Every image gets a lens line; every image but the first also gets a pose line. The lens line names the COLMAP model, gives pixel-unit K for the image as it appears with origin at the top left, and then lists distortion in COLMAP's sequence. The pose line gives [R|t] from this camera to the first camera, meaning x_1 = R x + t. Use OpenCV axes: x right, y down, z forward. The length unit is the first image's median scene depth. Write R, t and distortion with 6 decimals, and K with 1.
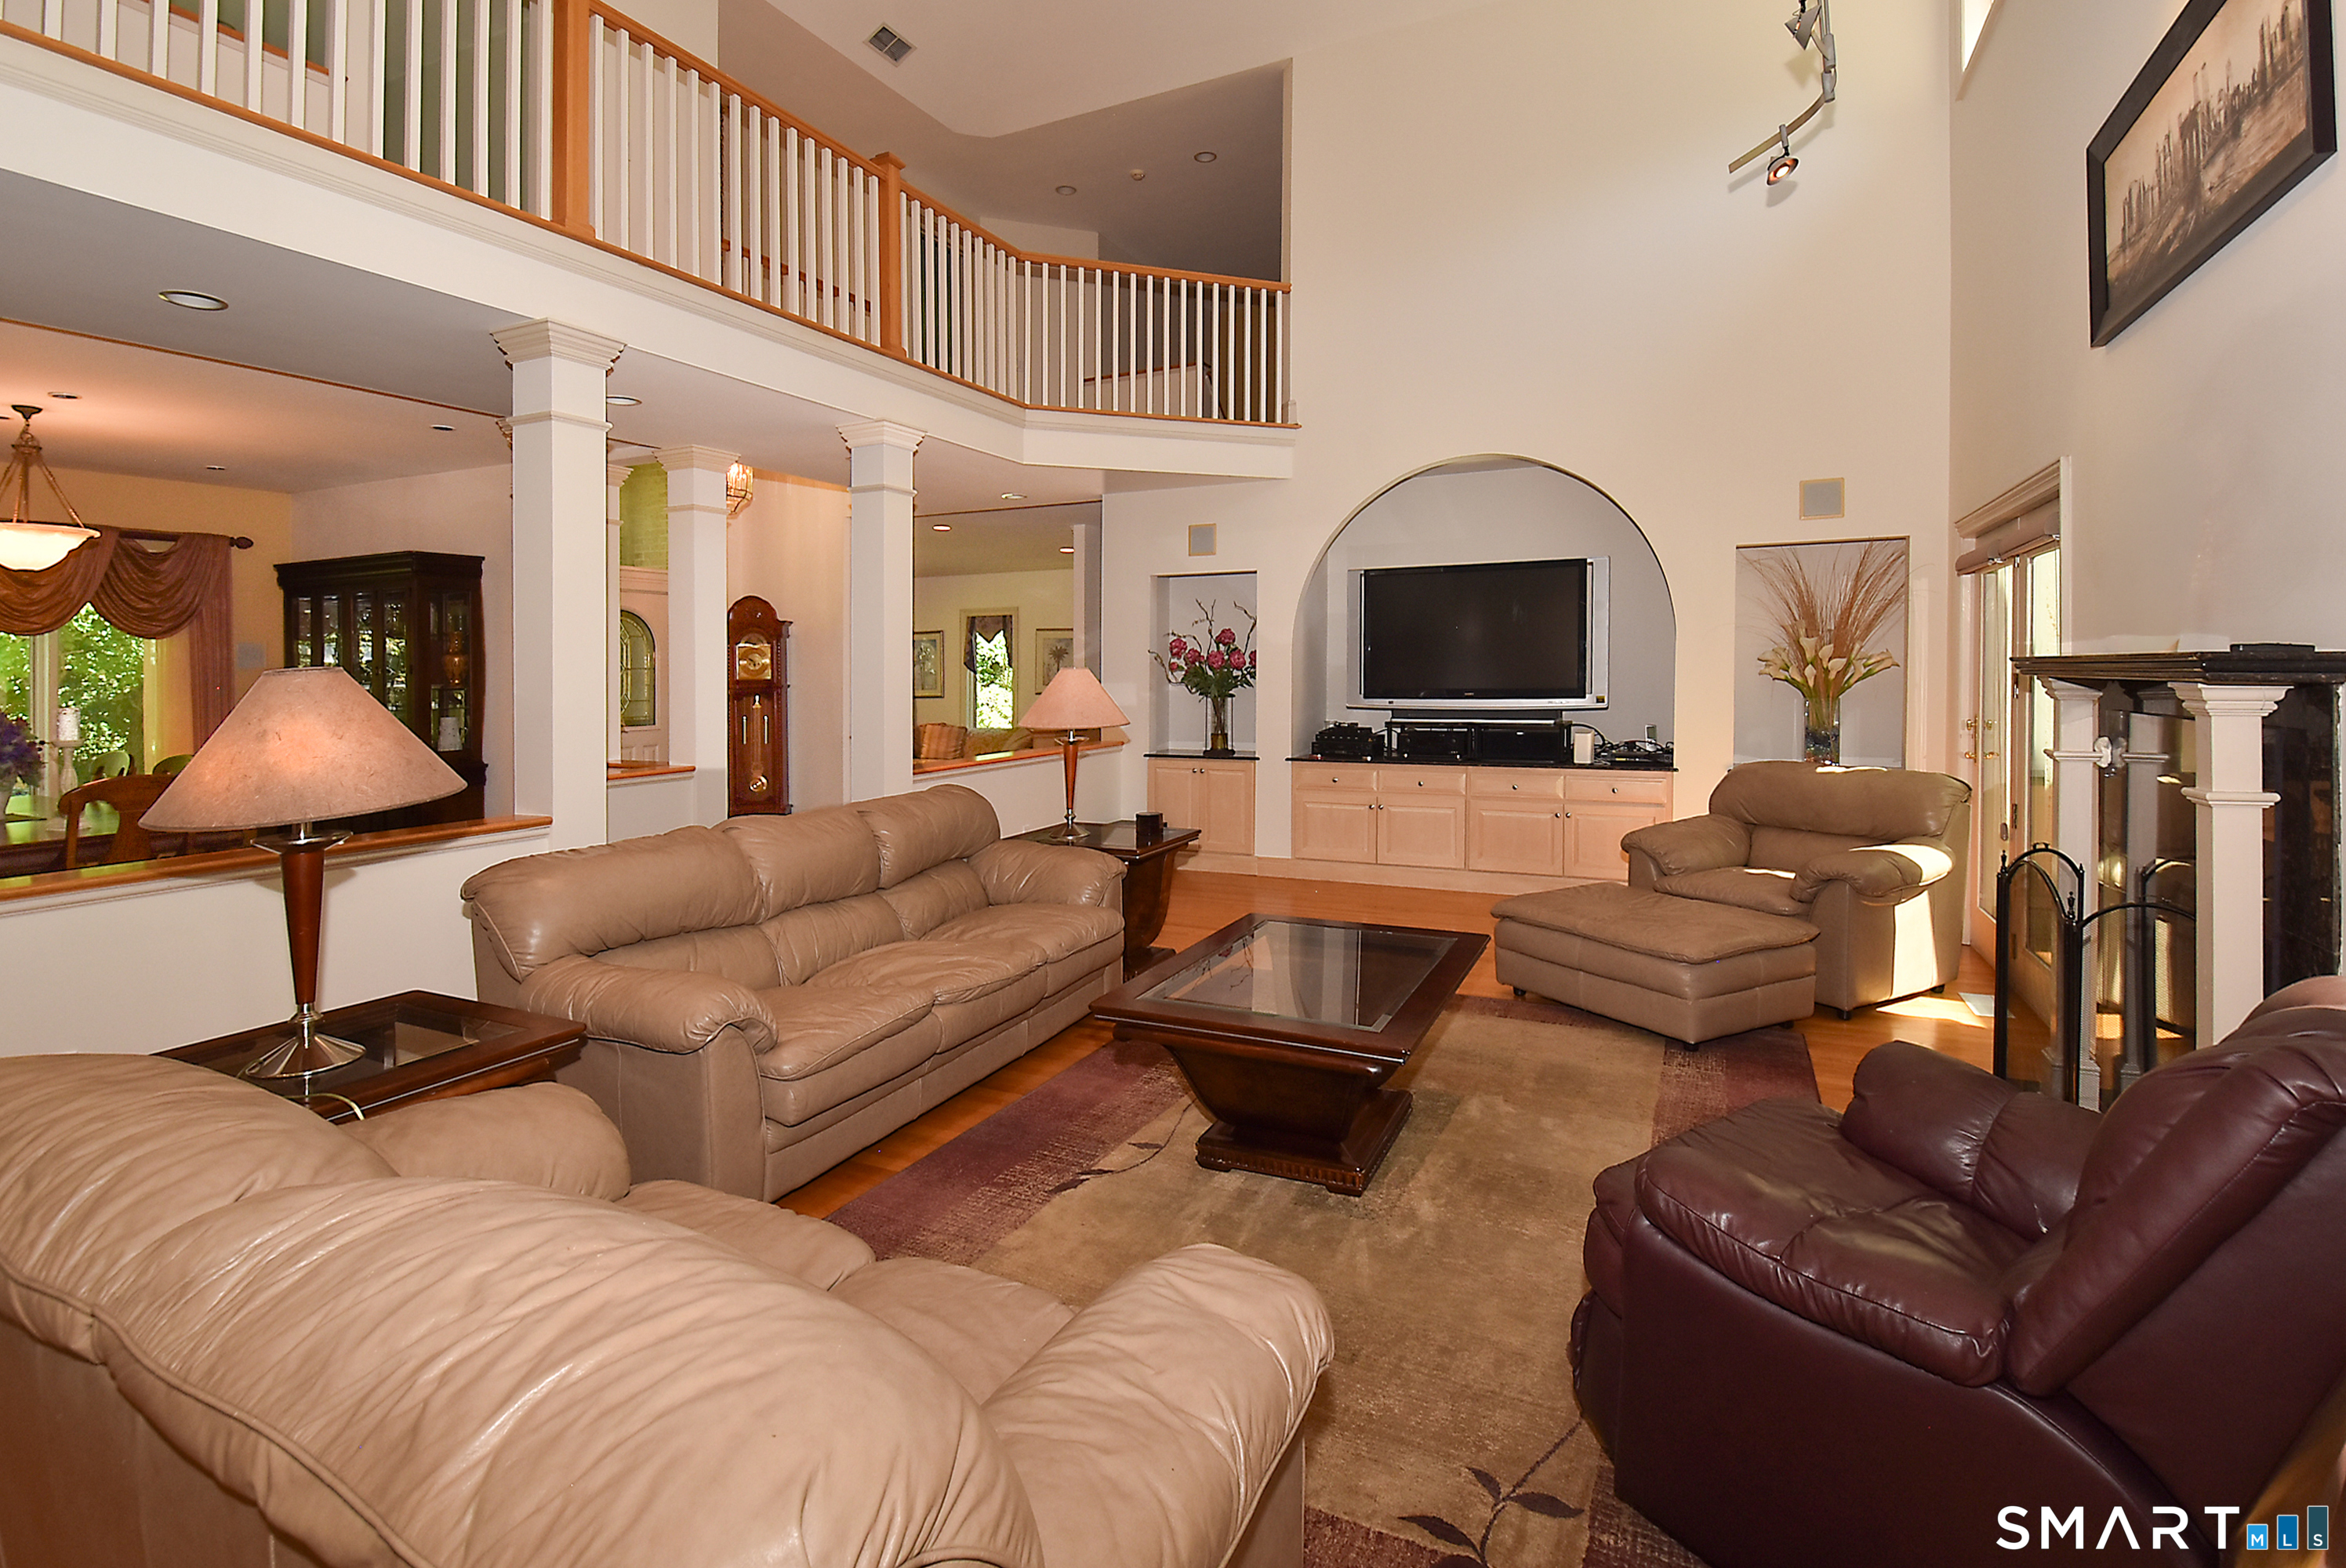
lens RADIAL K [[1160.2, 0, 1130.6], [0, 1160.2, 683.0], [0, 0, 1]] dist [-0.015296, -0.006947]
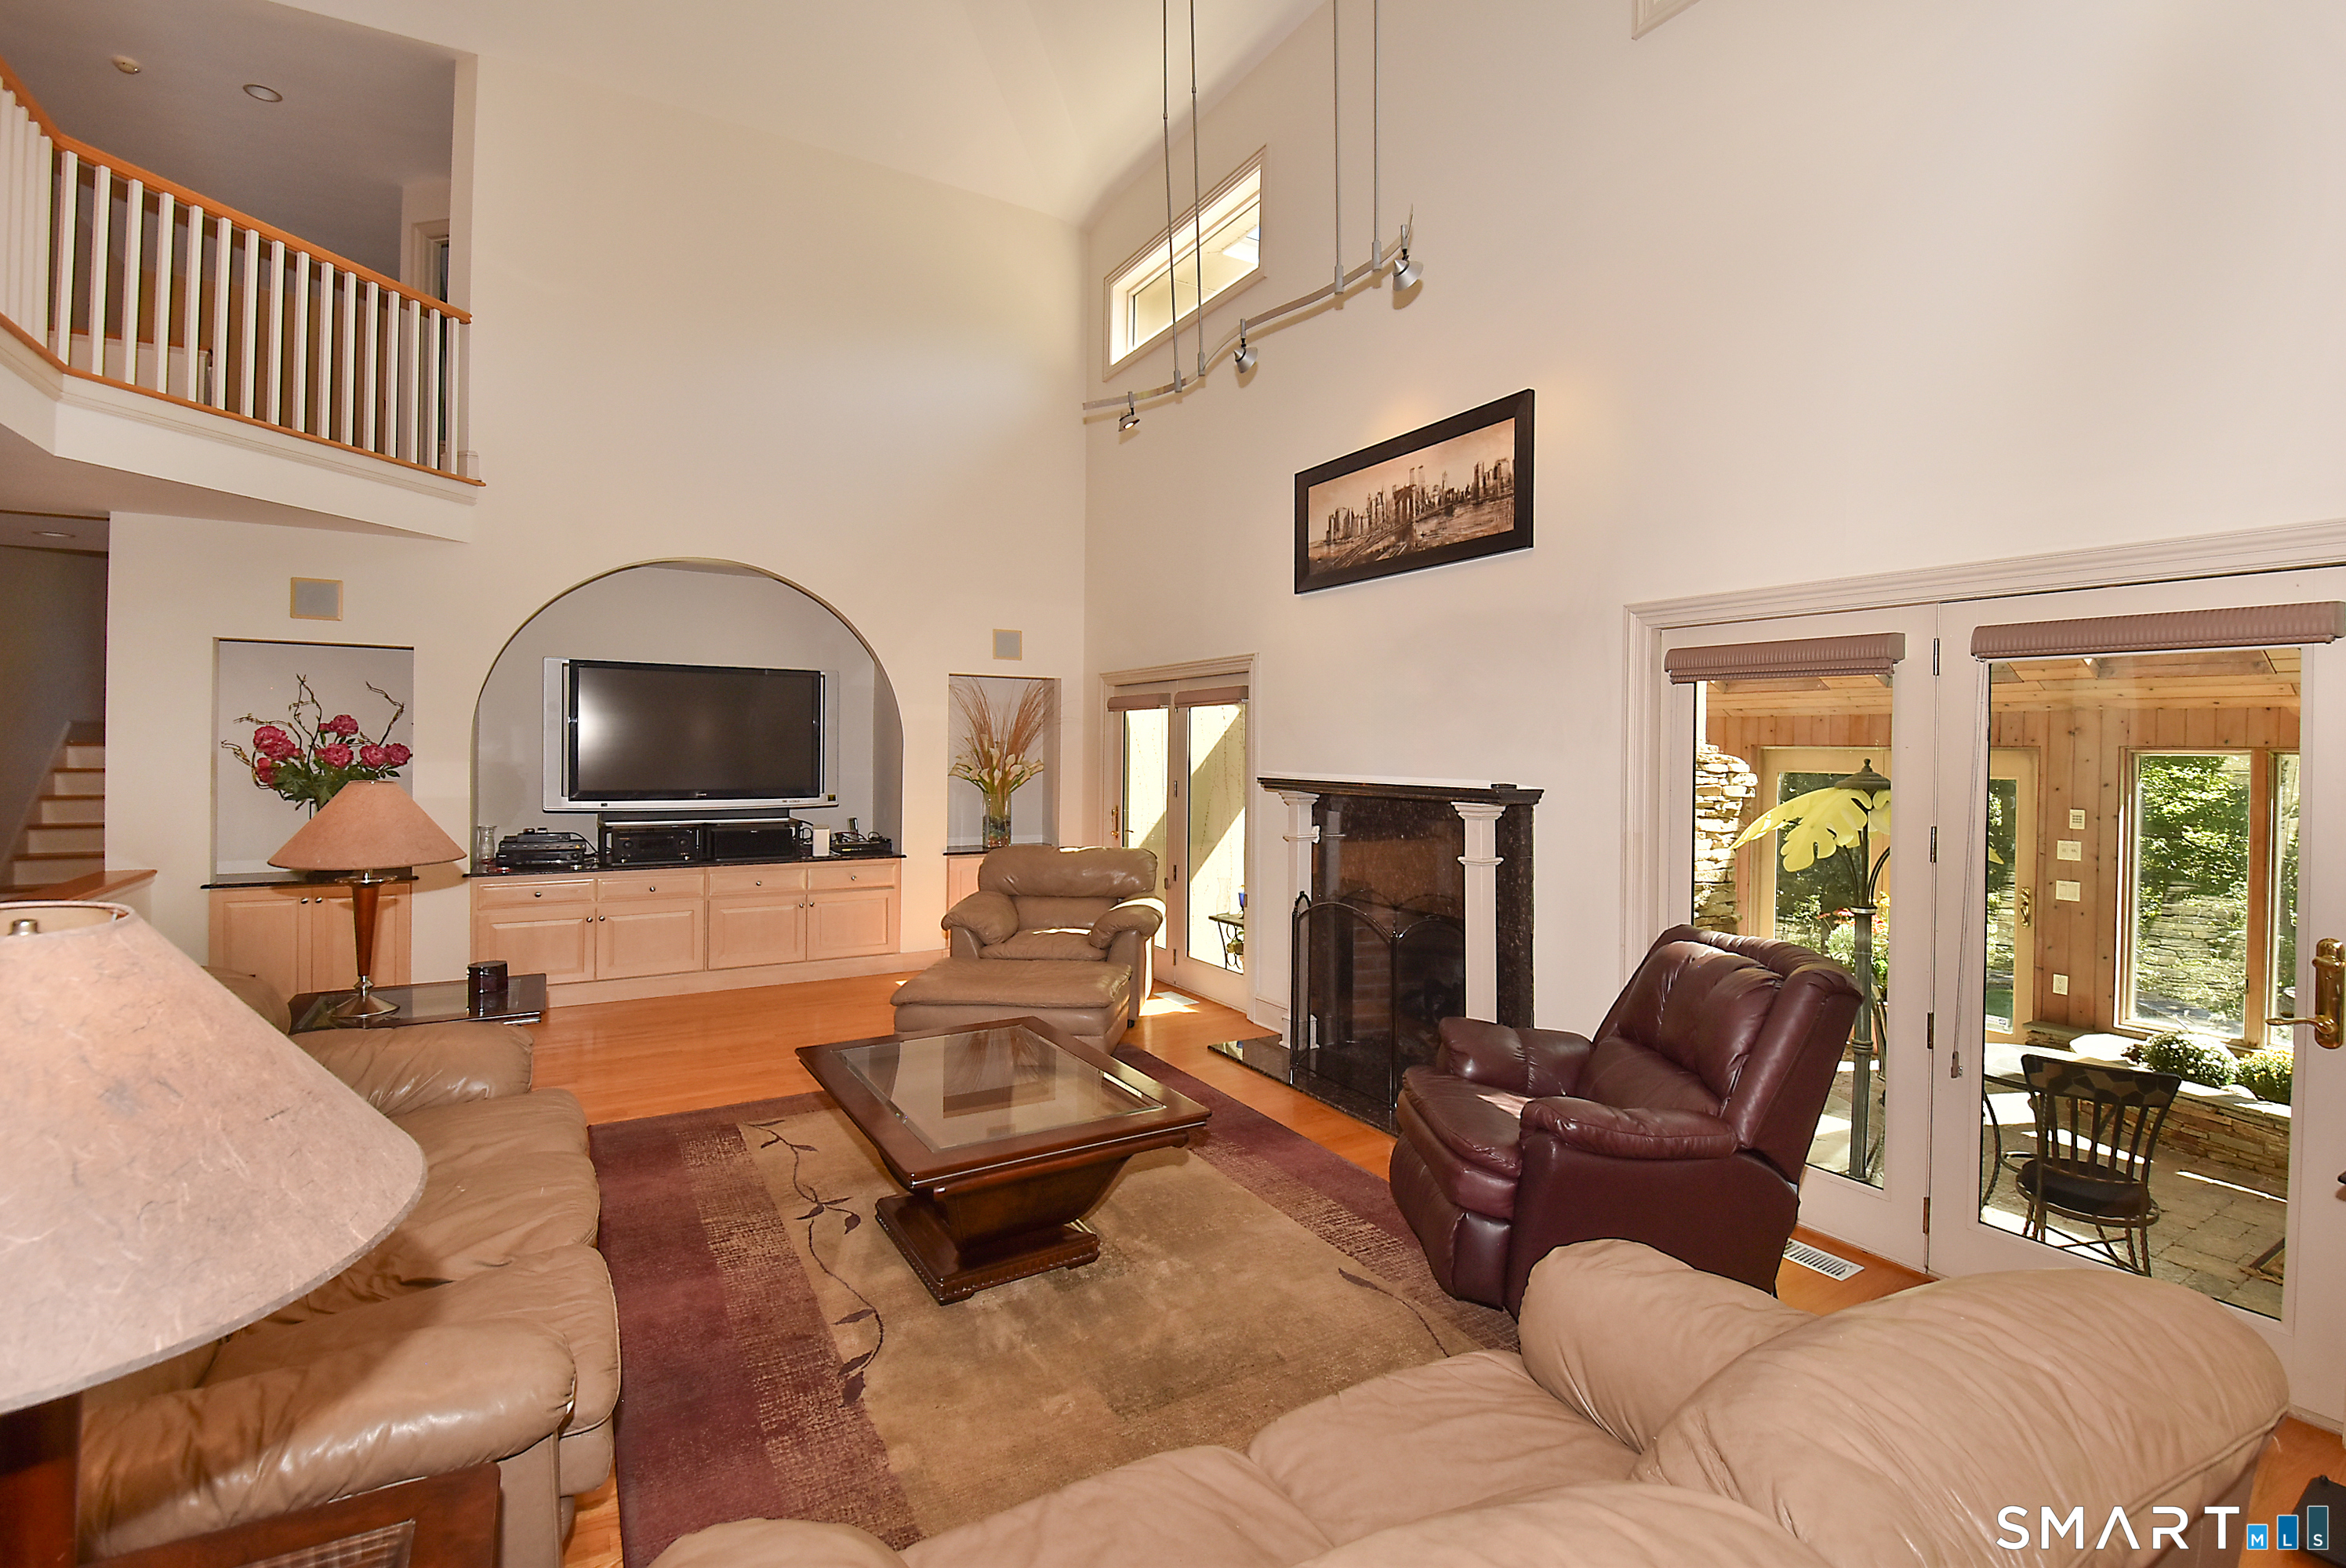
lens RADIAL K [[1031.2, 0, 1229.5], [0, 1031.2, 770.1], [0, 0, 1]] dist [-0.000973, -0.008092]
pose [[0.502704, -0.001380, 0.864457, -0.293561], [-0.006829, 0.999961, 0.005567, -0.023404], [-0.864431, -0.008702, 0.502676, 0.177638]]
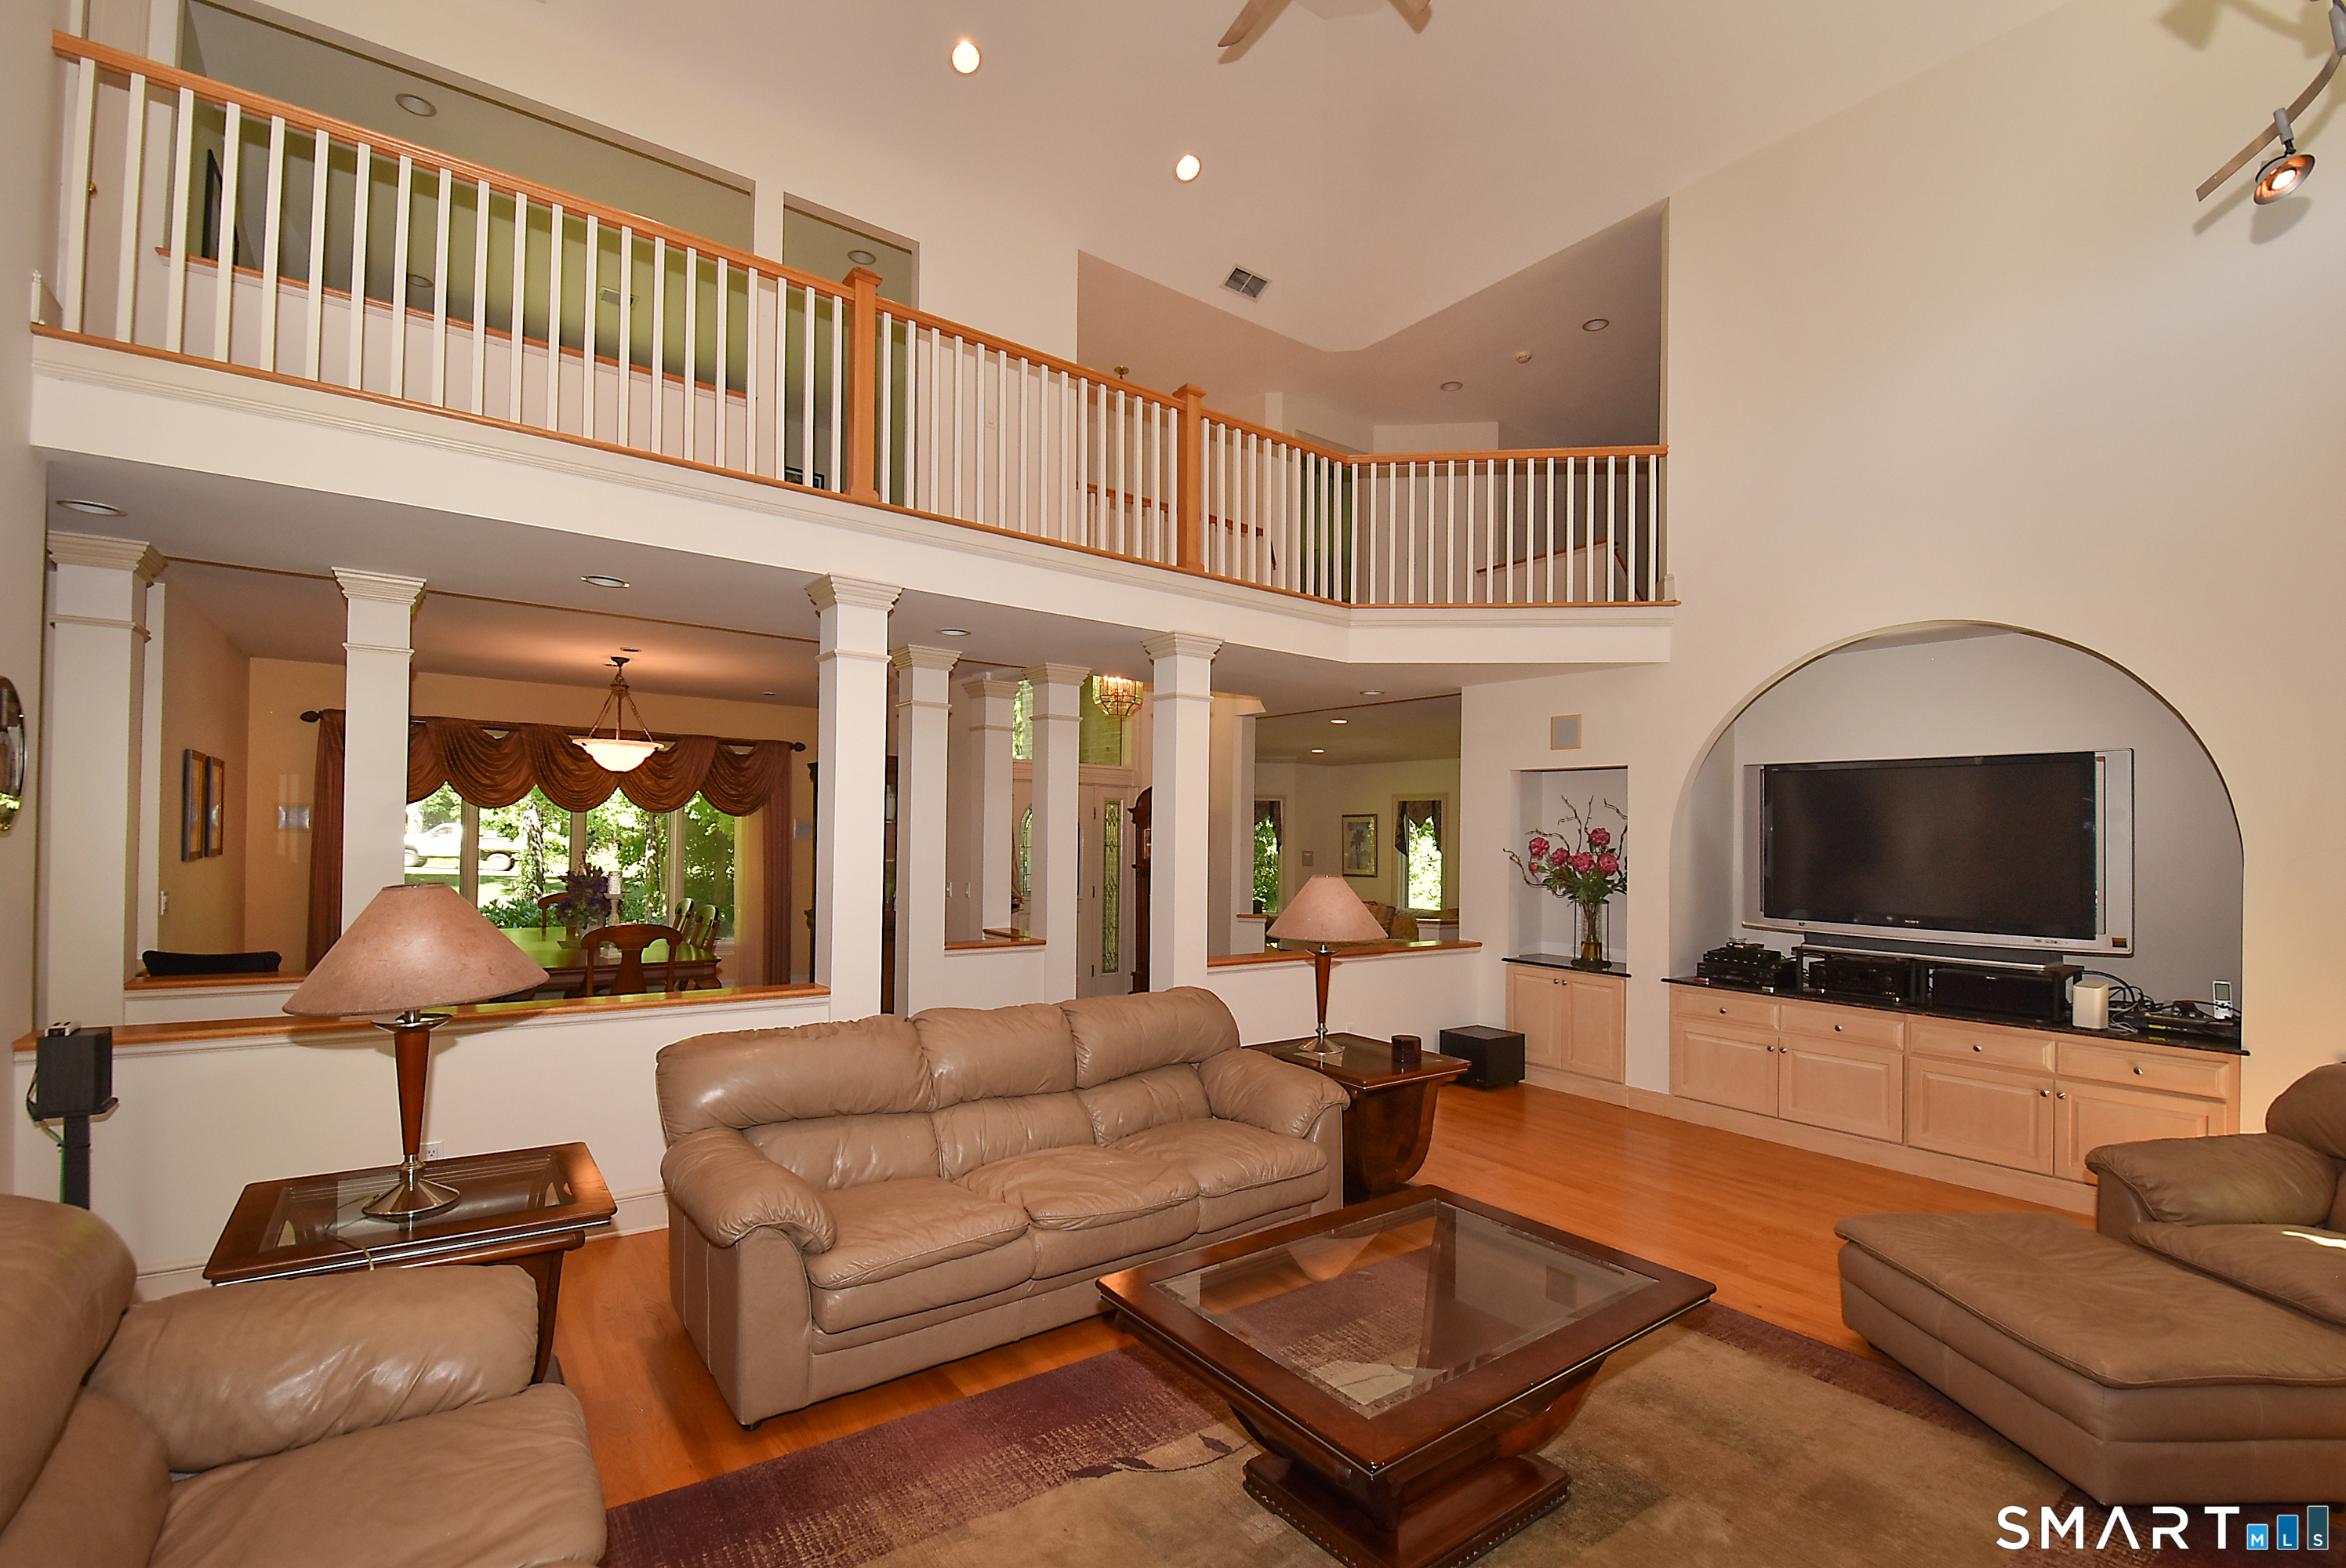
lens RADIAL K [[1031.2, 0, 1118.5], [0, 1031.2, 794.7], [0, 0, 1]] dist [-0.000973, -0.008092]
pose [[0.879161, 0.011462, -0.476387, 0.170413], [-0.036151, 0.998434, -0.042694, -0.031622], [0.475152, 0.054757, 0.878198, 0.133002]]
